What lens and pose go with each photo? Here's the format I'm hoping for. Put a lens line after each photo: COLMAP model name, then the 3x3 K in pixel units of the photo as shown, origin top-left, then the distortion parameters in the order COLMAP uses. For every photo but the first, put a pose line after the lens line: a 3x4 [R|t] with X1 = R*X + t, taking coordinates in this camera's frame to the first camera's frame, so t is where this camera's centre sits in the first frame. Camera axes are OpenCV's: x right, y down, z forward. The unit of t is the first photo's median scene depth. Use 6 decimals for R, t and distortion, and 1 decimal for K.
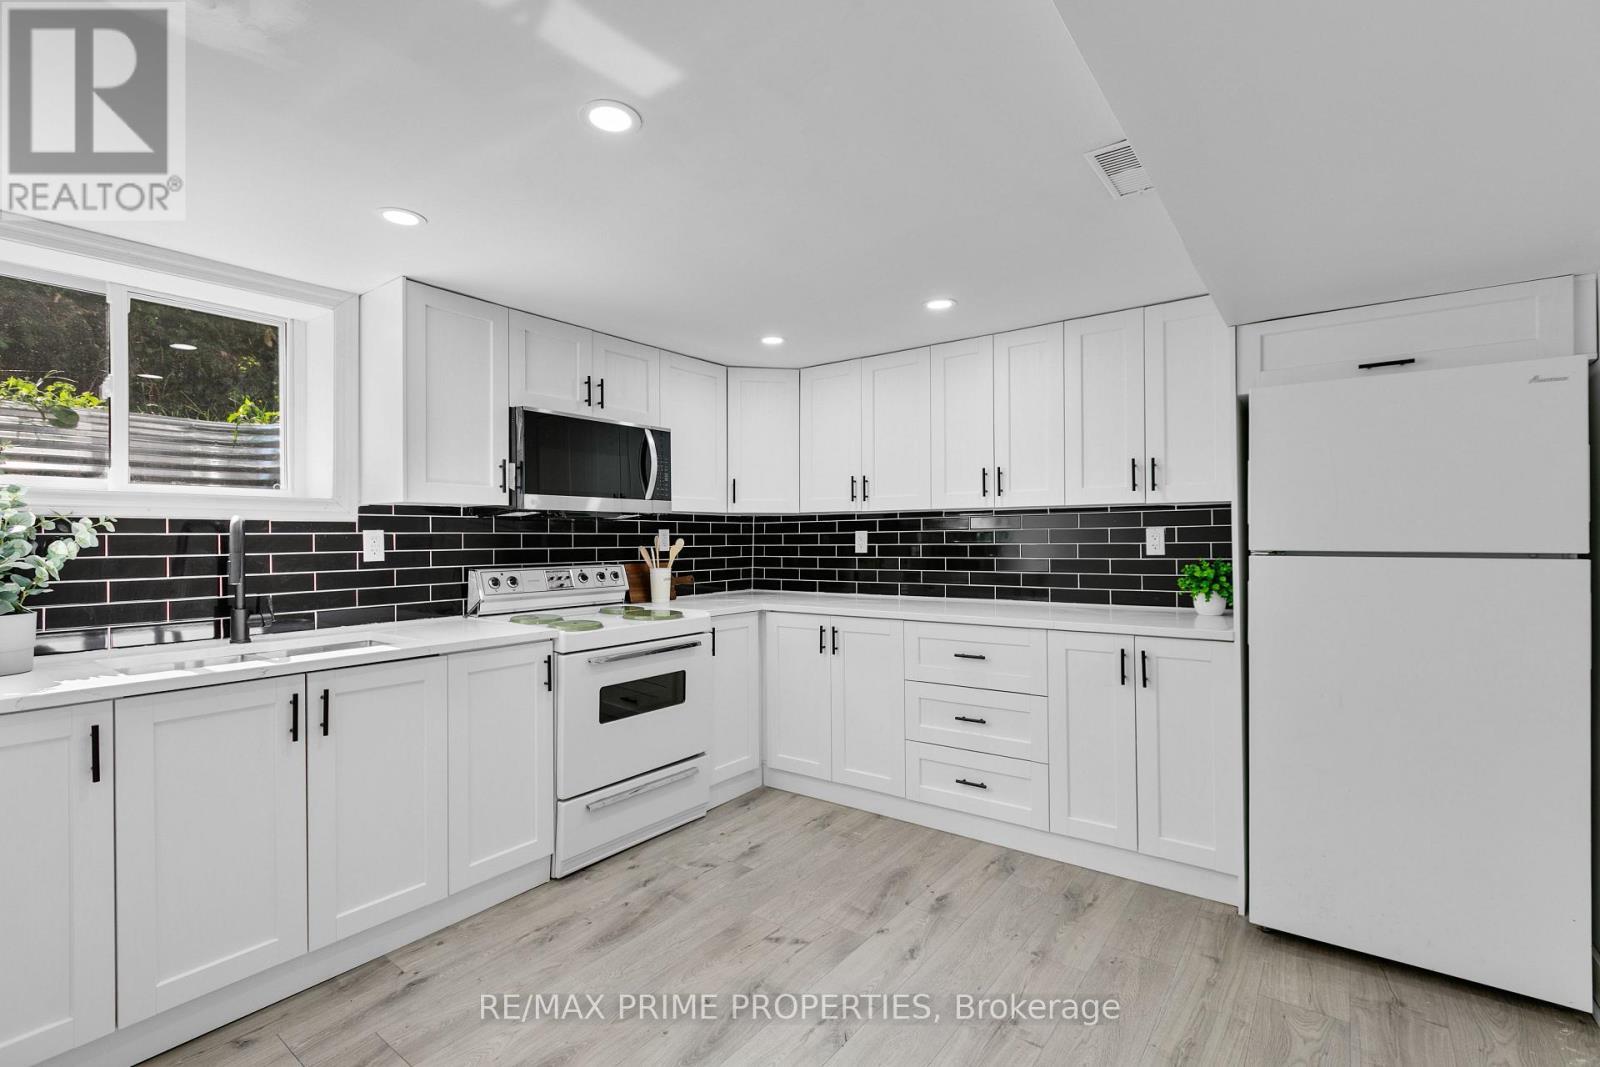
lens RADIAL K [[722.1, 0, 811.2], [0, 722.1, 535.1], [0, 0, 1]] dist [-0.000978, 0.000310]
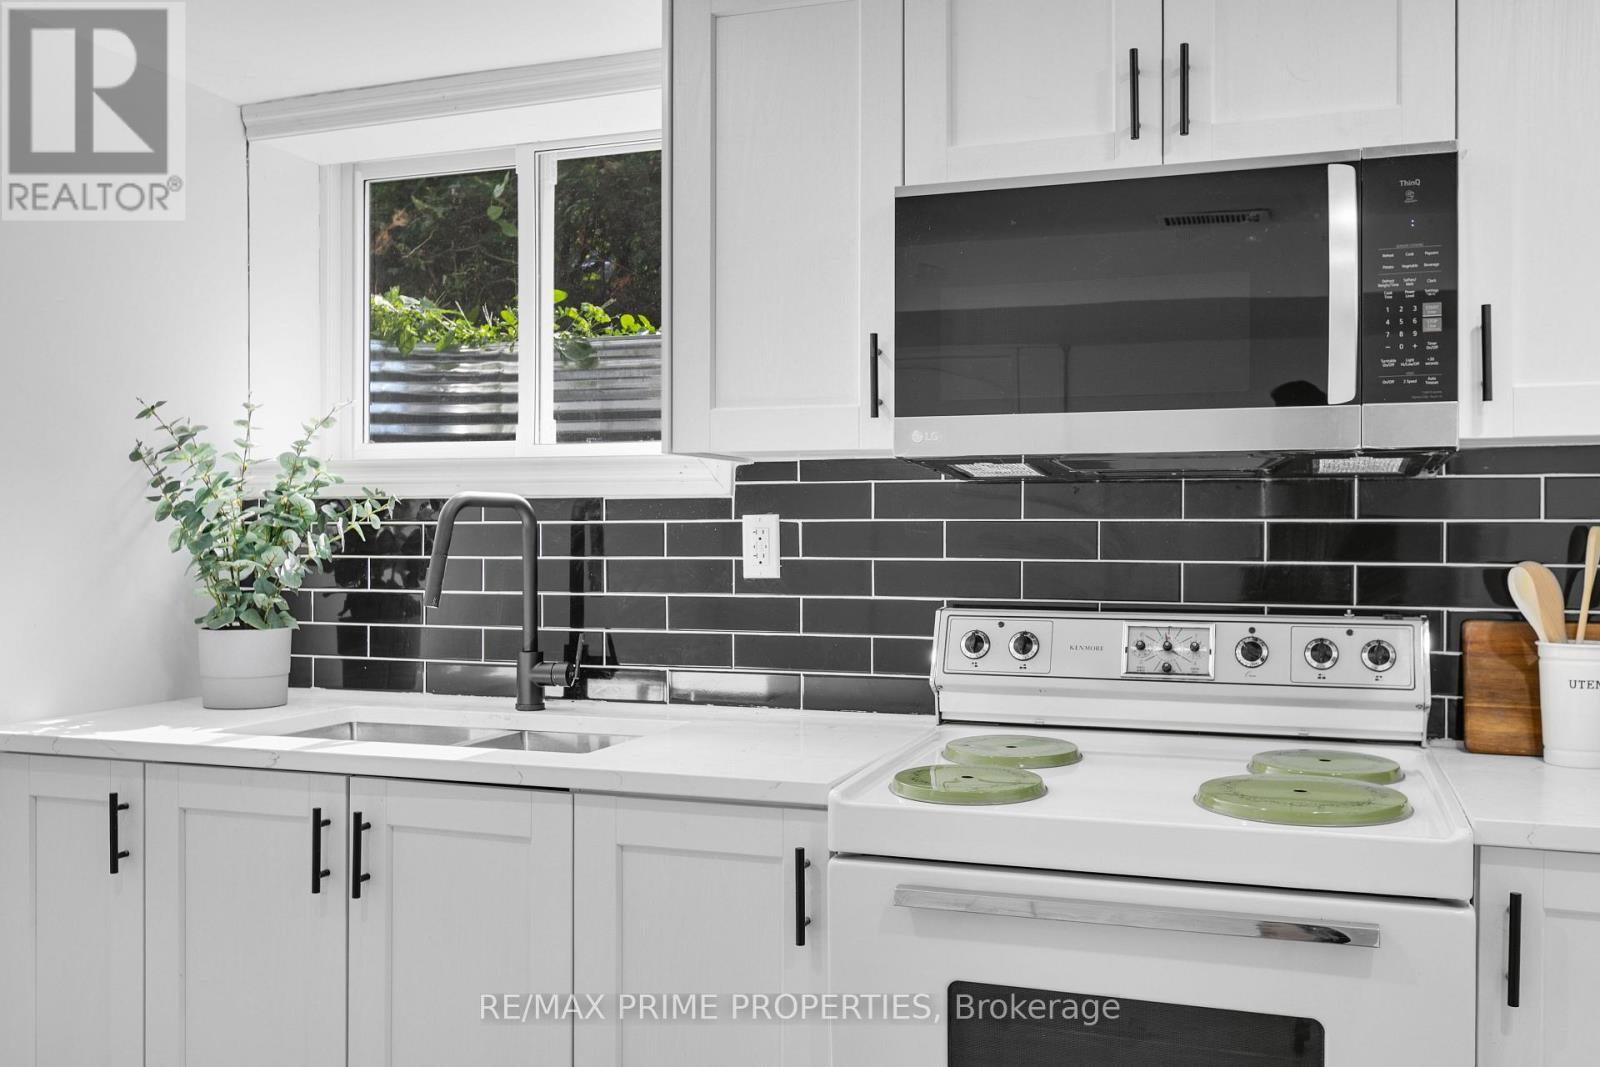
lens RADIAL K [[1442.0, 0, 798.1], [0, 1442.0, 539.4], [0, 0, 1]] dist [-0.010112, -0.000601]
pose [[0.282054, 0.010526, -0.959341, 0.310384], [-0.000447, 0.999941, 0.010840, -0.000505], [0.959398, -0.002629, 0.282042, 0.707484]]
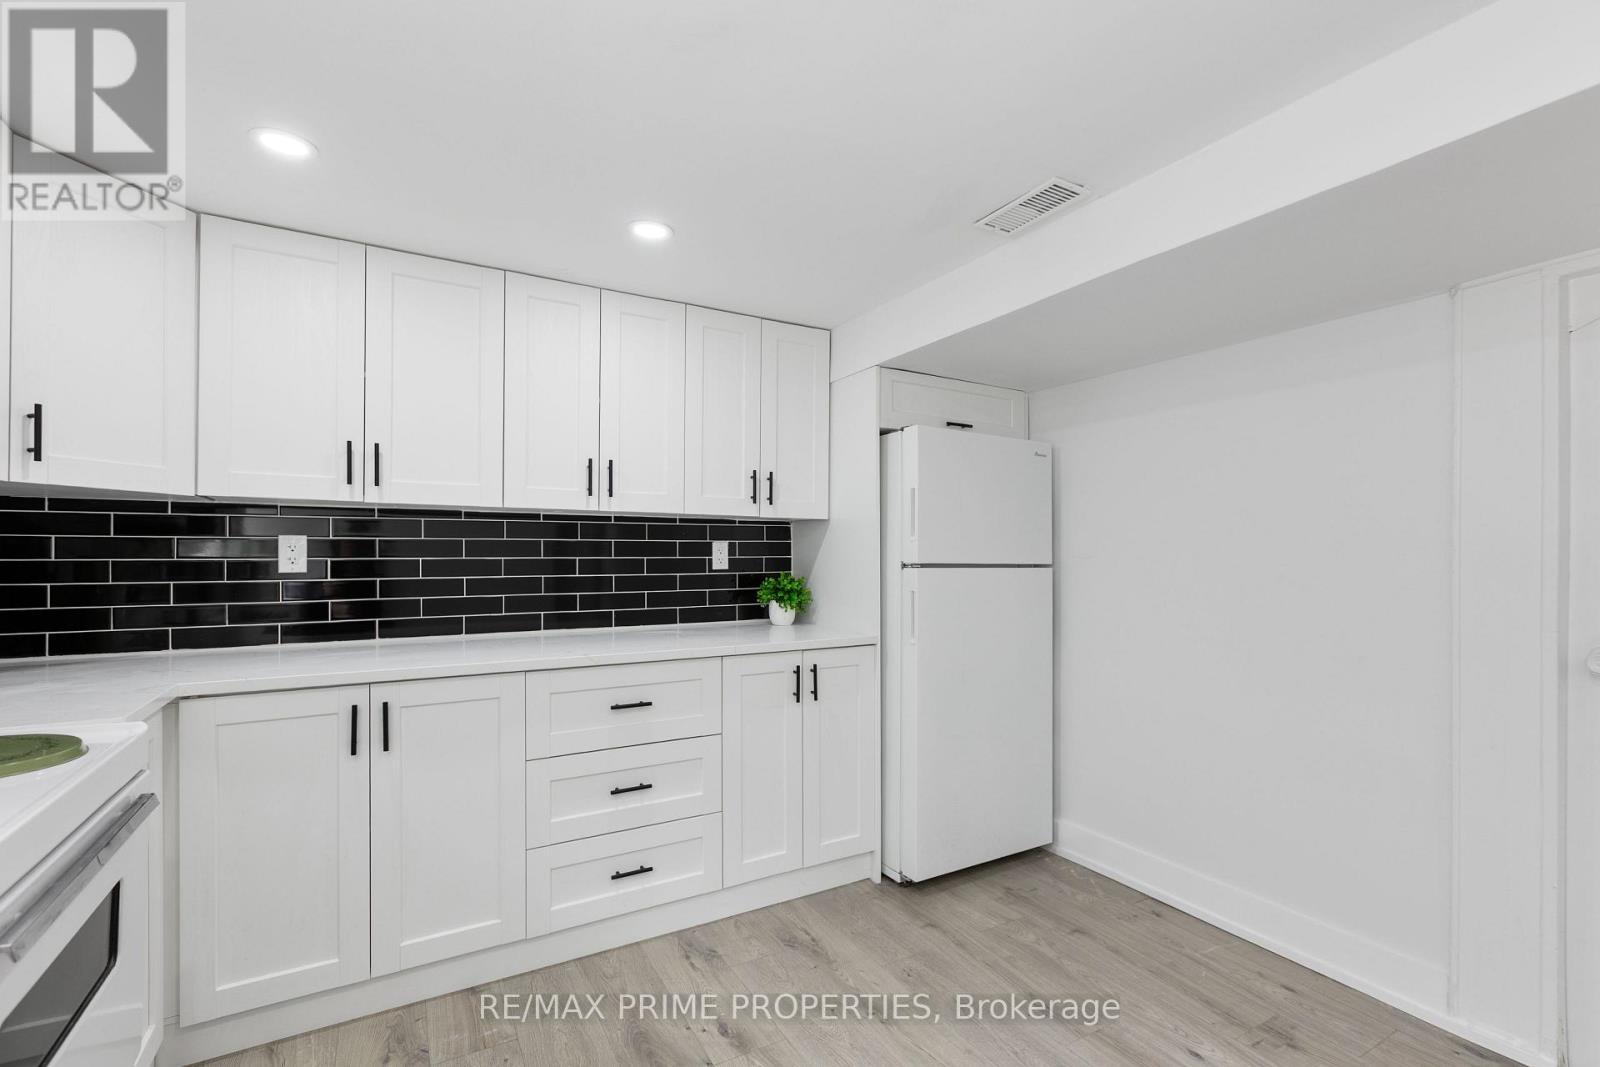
lens RADIAL K [[722.1, 0, 803.1], [0, 722.1, 539.8], [0, 0, 1]] dist [-0.000978, 0.000310]
pose [[0.396350, 0.021722, 0.917843, -0.424948], [-0.013285, 0.999751, -0.017923, 0.003614], [-0.918004, -0.005090, 0.396539, 0.544847]]
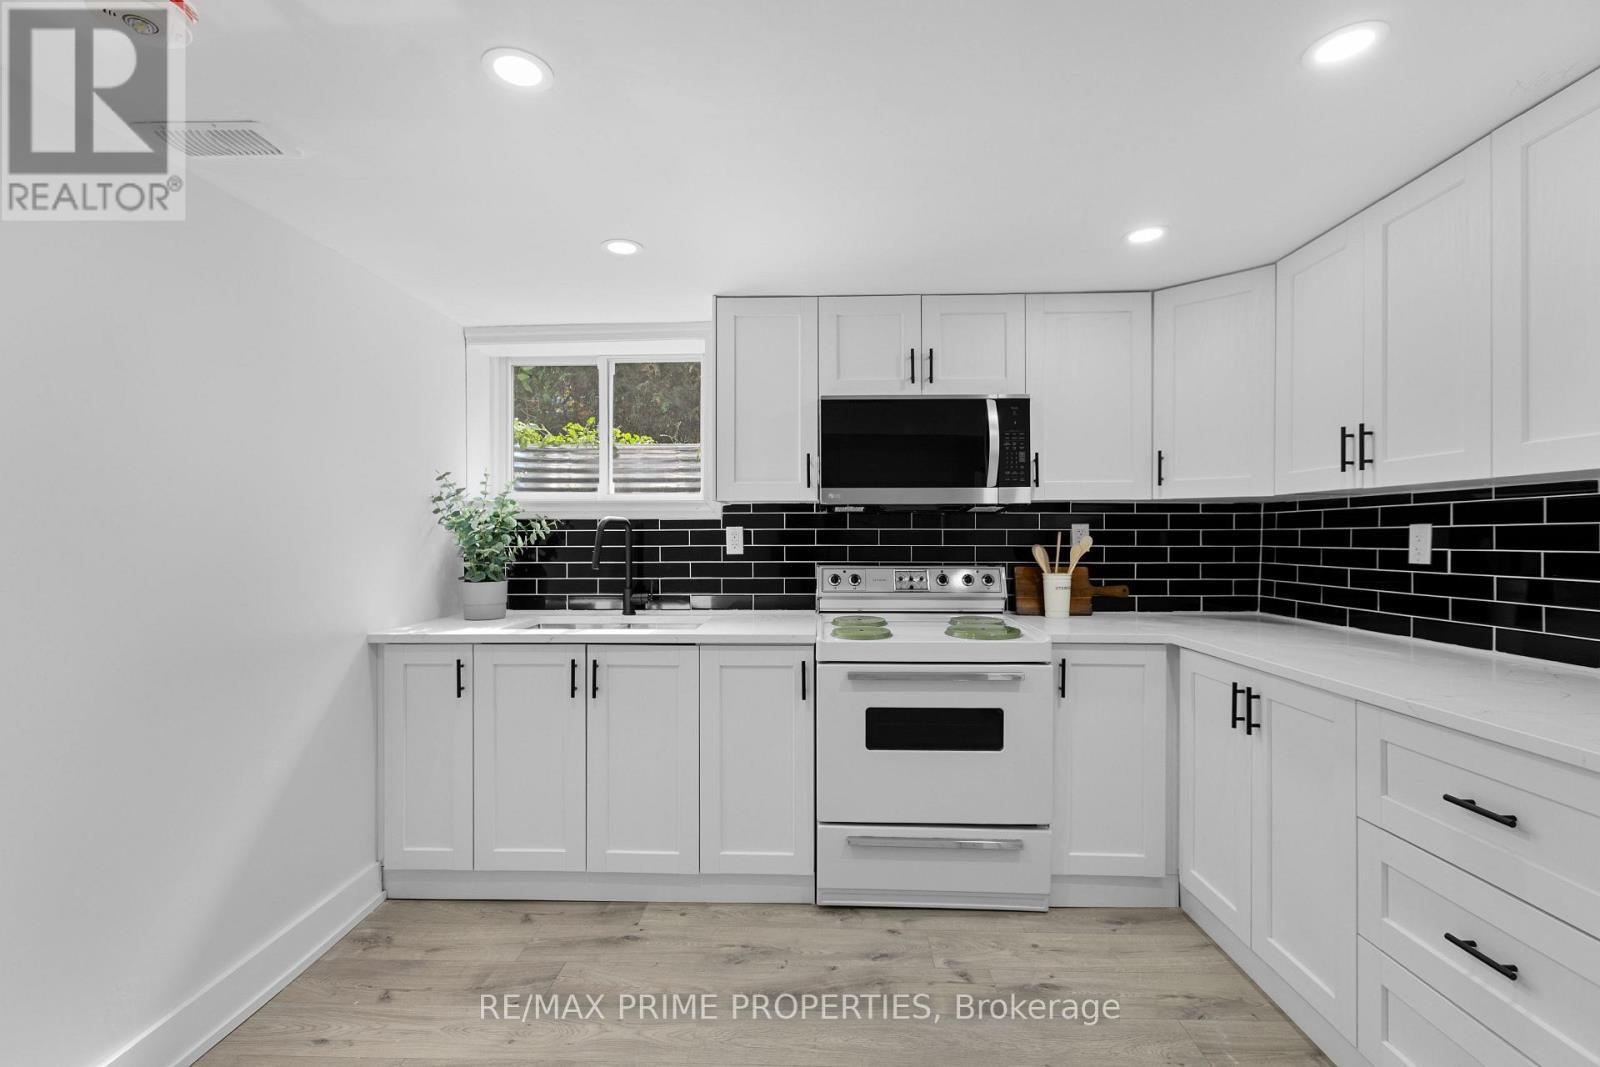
lens RADIAL K [[722.1, 0, 795.3], [0, 722.1, 529.8], [0, 0, 1]] dist [-0.000978, 0.000310]
pose [[0.560024, 0.001467, -0.828475, 0.359657], [0.000379, 0.999998, 0.002026, -0.004054], [0.828477, -0.001449, 0.560022, 0.420567]]
